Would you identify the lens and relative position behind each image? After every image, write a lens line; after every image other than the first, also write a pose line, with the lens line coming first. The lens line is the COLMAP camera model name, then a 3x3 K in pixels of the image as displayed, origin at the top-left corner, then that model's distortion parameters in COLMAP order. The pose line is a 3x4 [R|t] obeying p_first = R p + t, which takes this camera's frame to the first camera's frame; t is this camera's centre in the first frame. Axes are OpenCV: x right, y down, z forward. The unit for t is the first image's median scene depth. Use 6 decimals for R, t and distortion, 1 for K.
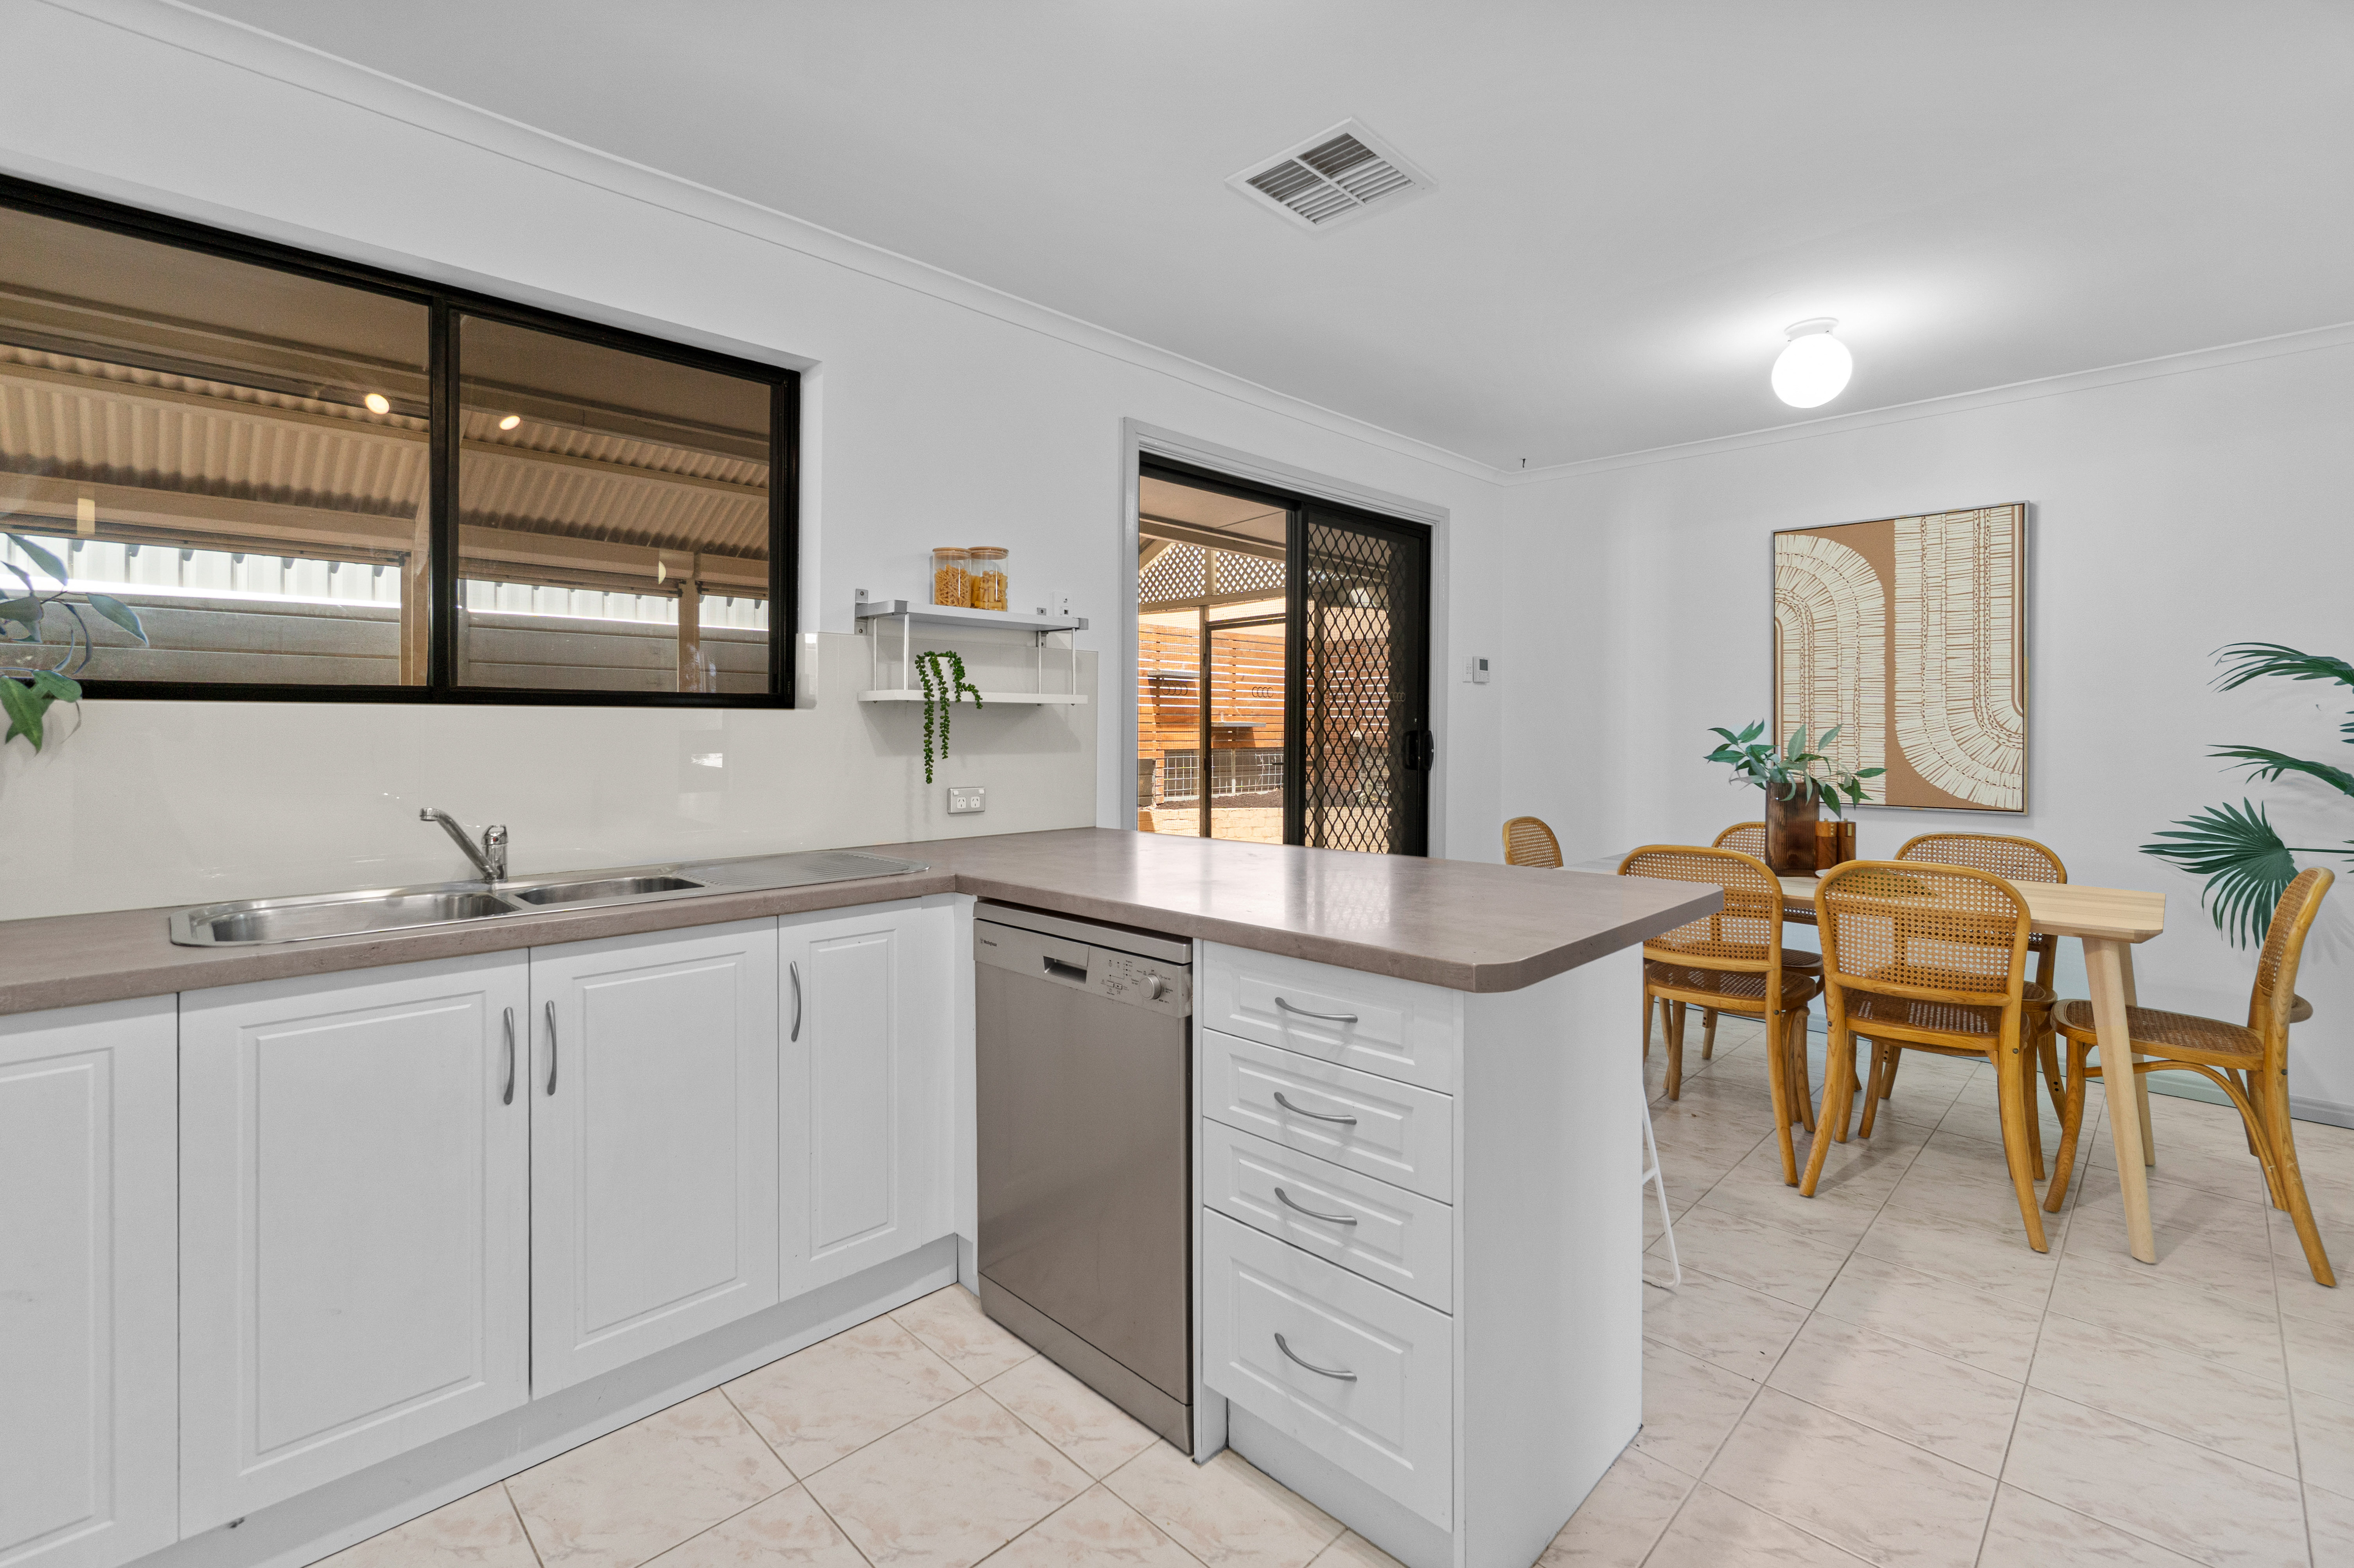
lens RADIAL K [[1022.3, 0, 1167.9], [0, 1022.3, 738.5], [0, 0, 1]] dist [-0.004479, 0.002455]
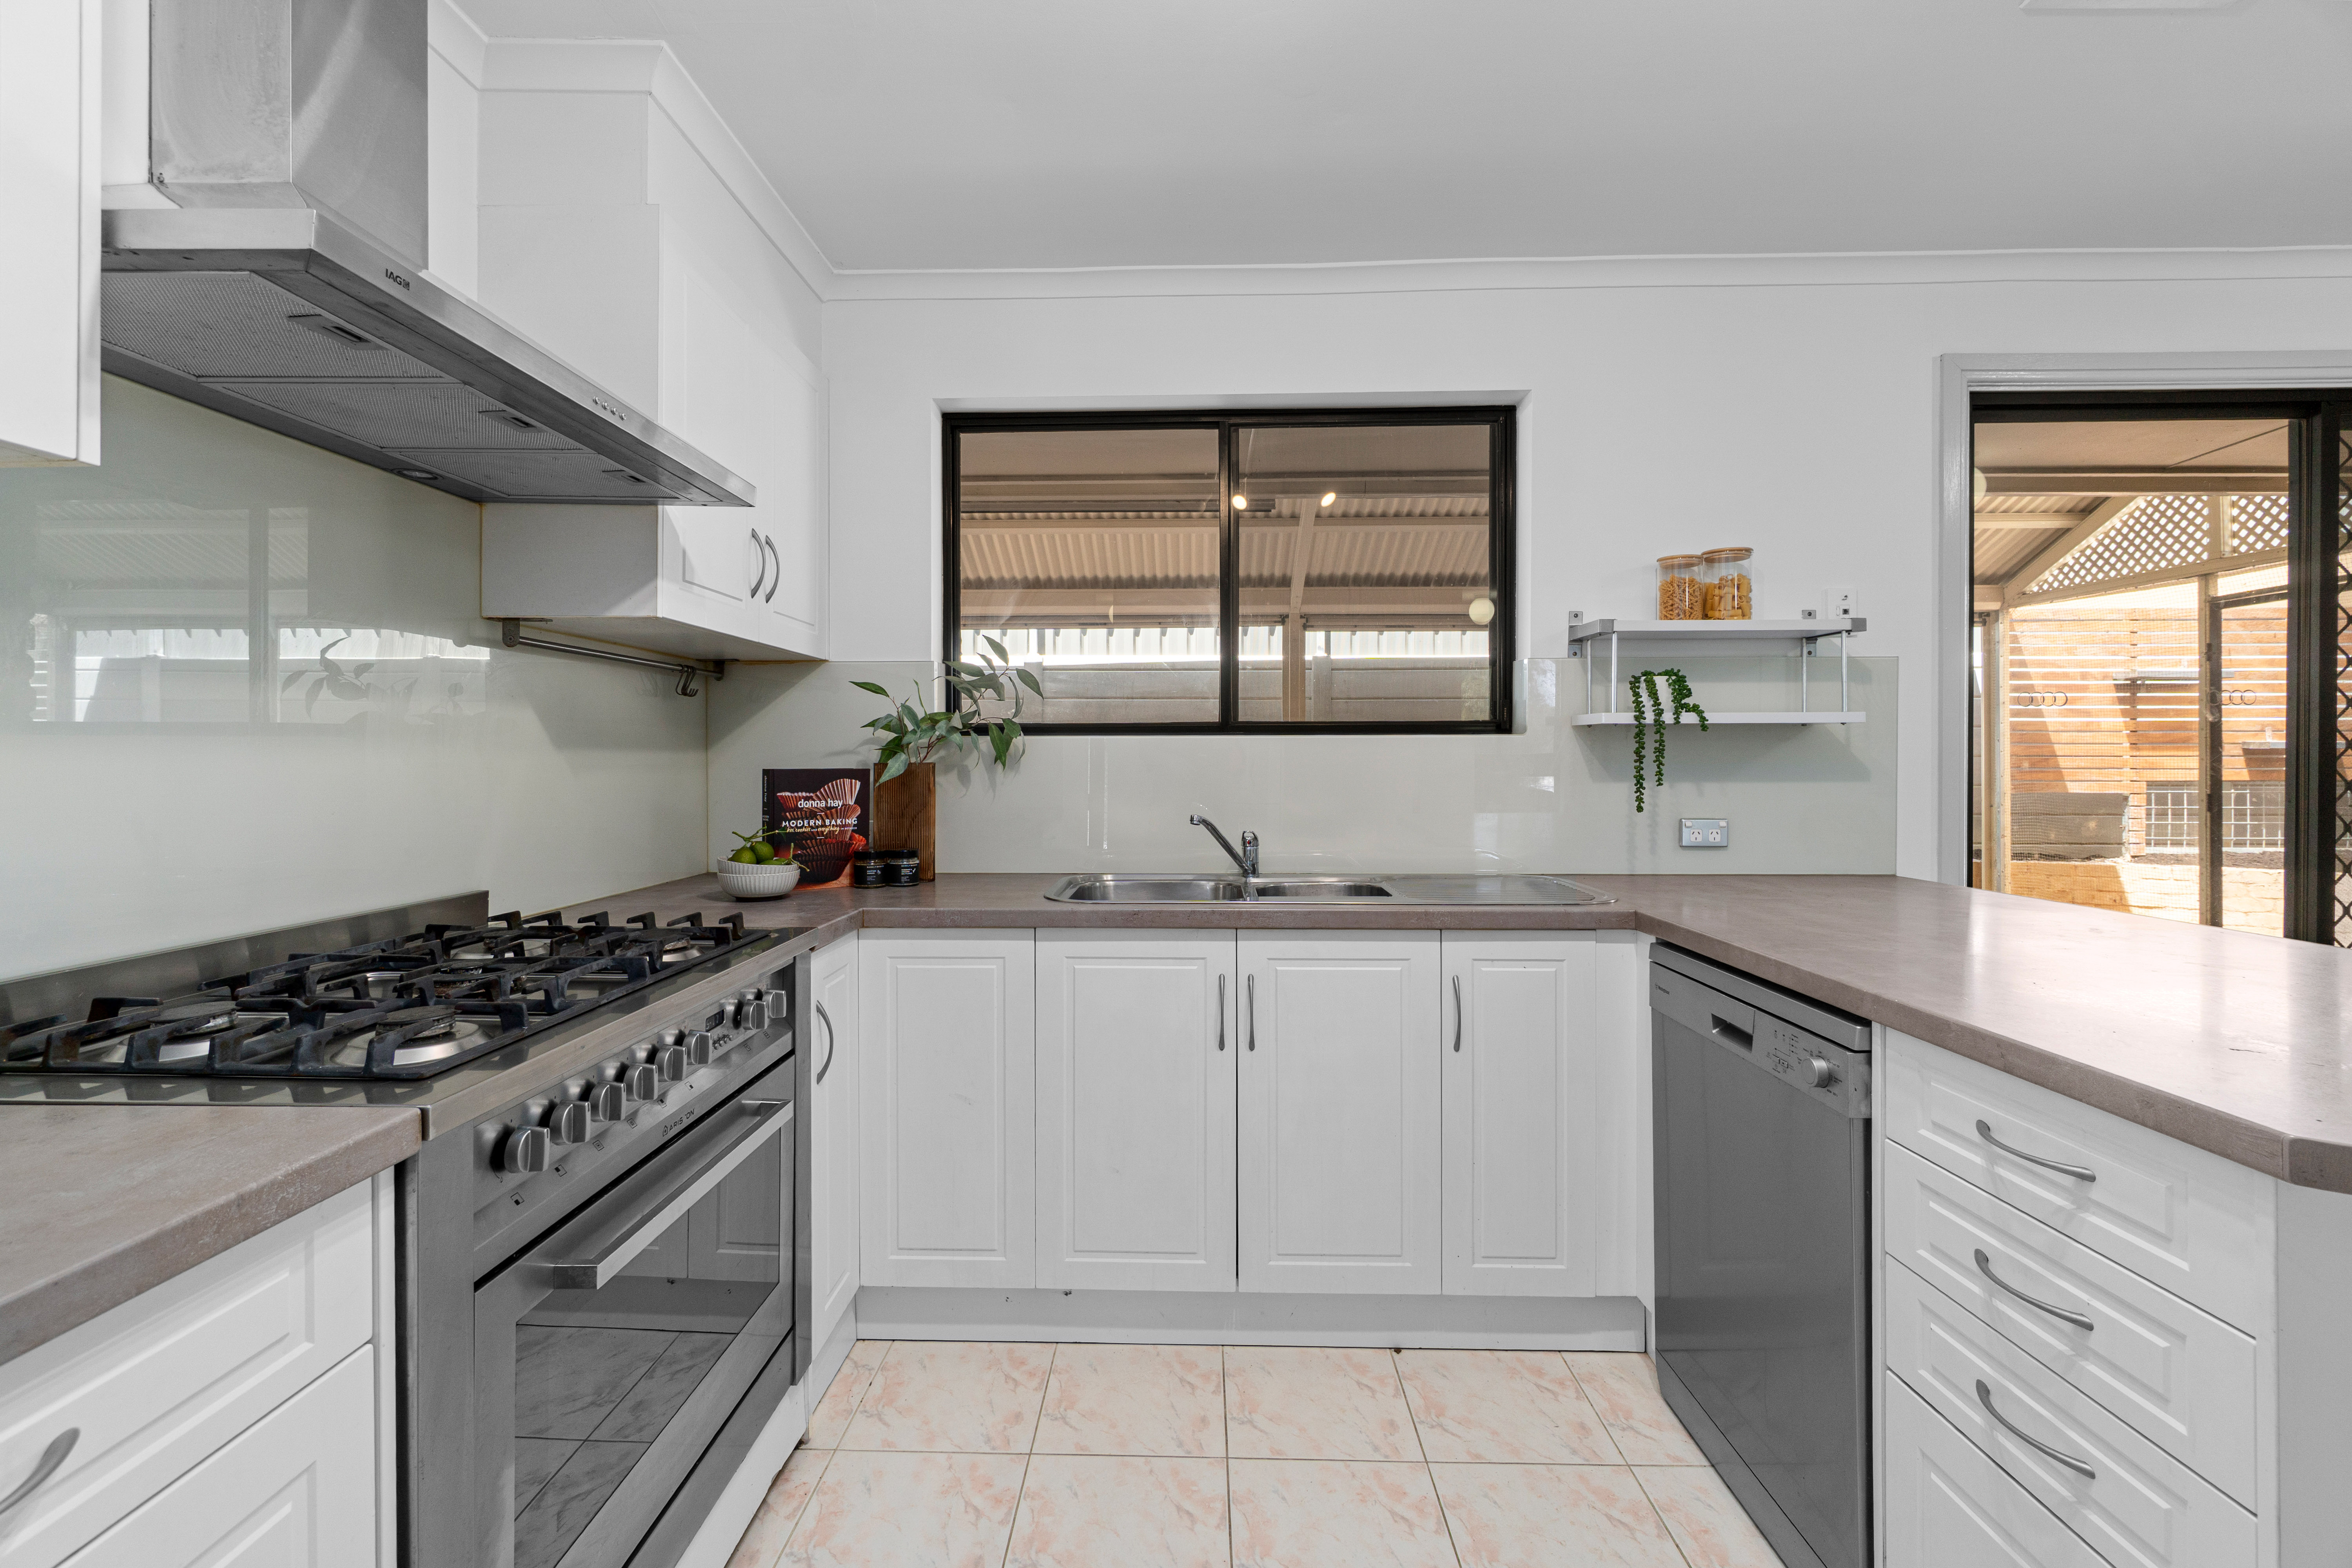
lens RADIAL K [[1021.5, 0, 1176.2], [0, 1021.5, 763.8], [0, 0, 1]] dist [-0.004479, 0.002455]
pose [[0.696085, 0.005554, -0.717938, 0.125843], [-0.004842, 0.999984, 0.003042, -0.000992], [0.717943, 0.001359, 0.696101, 0.042143]]
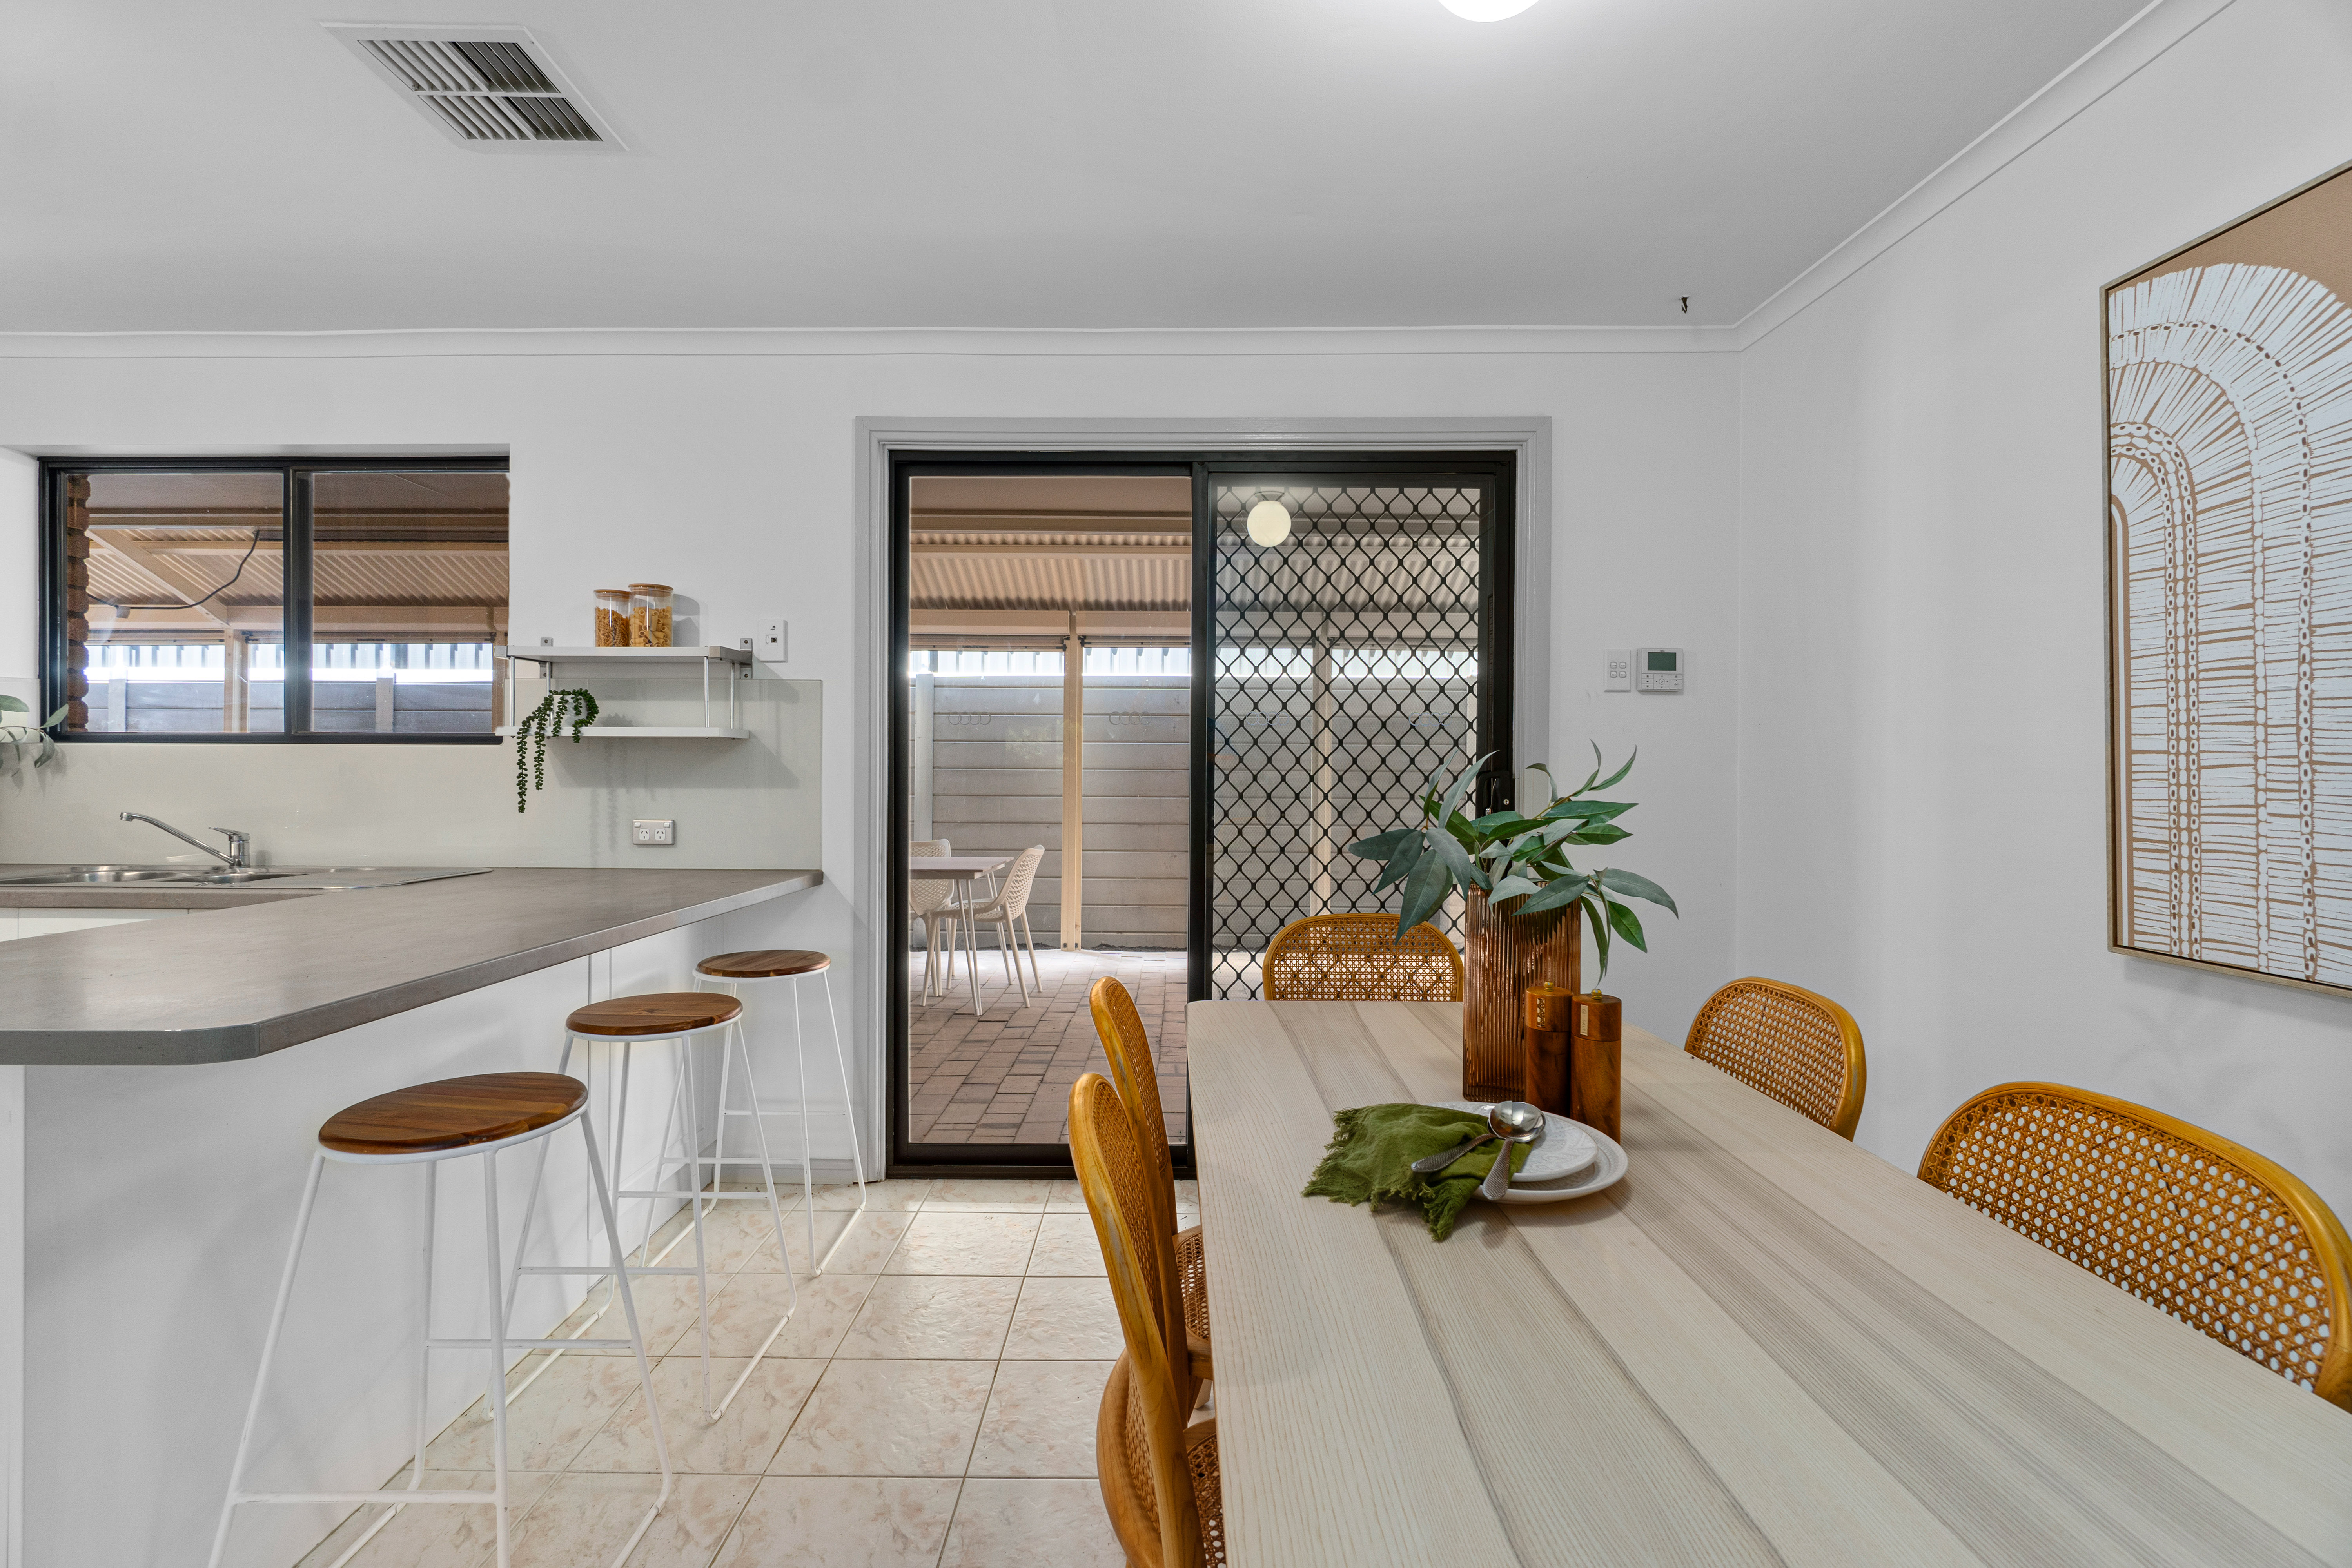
lens RADIAL K [[1021.5, 0, 1169.5], [0, 1021.5, 758.4], [0, 0, 1]] dist [-0.004479, 0.002455]
pose [[0.704793, -0.004627, -0.709398, 0.892753], [-0.013748, 0.999702, -0.020179, -0.001087], [0.709280, 0.023975, 0.704519, 0.650532]]
